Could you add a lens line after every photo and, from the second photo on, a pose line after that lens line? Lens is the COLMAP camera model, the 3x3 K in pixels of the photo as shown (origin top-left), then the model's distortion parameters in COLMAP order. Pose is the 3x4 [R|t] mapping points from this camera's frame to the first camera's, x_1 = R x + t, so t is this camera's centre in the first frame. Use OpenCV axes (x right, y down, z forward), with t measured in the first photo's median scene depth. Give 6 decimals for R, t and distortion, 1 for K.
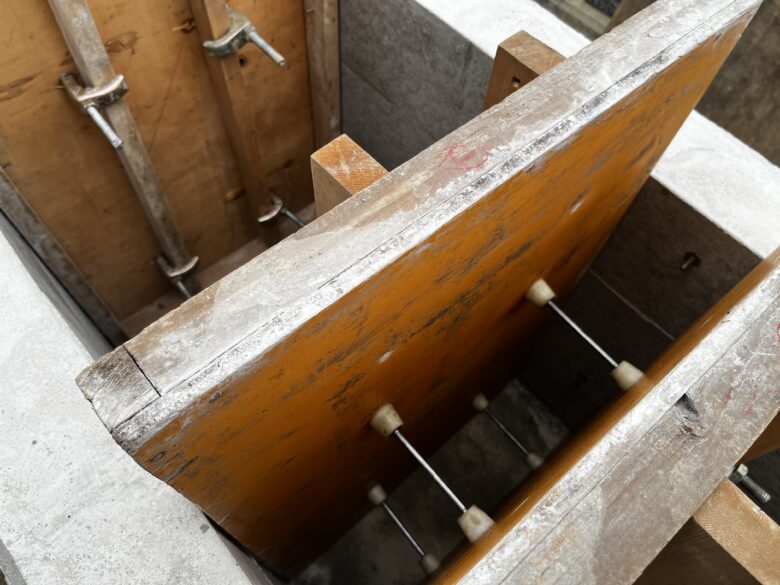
lens RADIAL K [[600.9, 0, 388.5], [0, 600.9, 290.5], [0, 0, 1]] dist [0.028259, -0.050257]
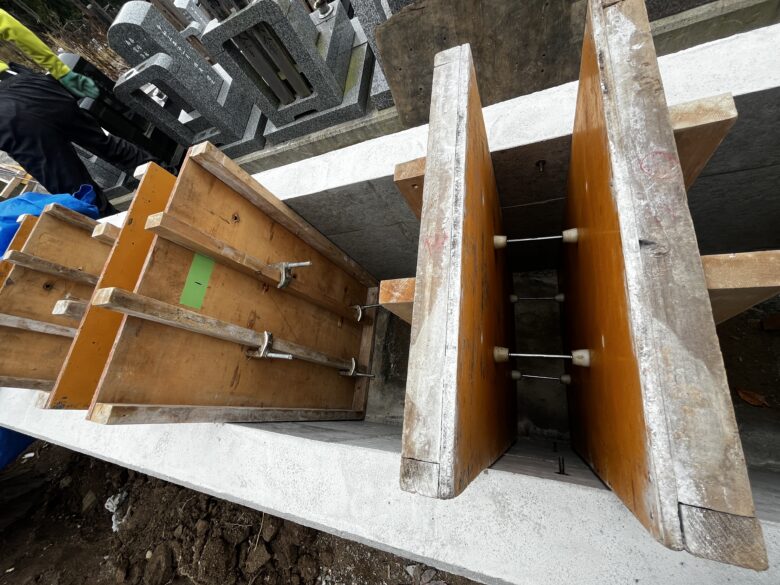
lens RADIAL K [[314.1, 0, 391.0], [0, 314.1, 291.5], [0, 0, 1]] dist [-0.005033, 0.001060]
pose [[0.649979, -0.756239, -0.075034, -0.005681], [0.755830, 0.653564, -0.039684, -0.177899], [0.079050, -0.030919, 0.996391, 0.045304]]
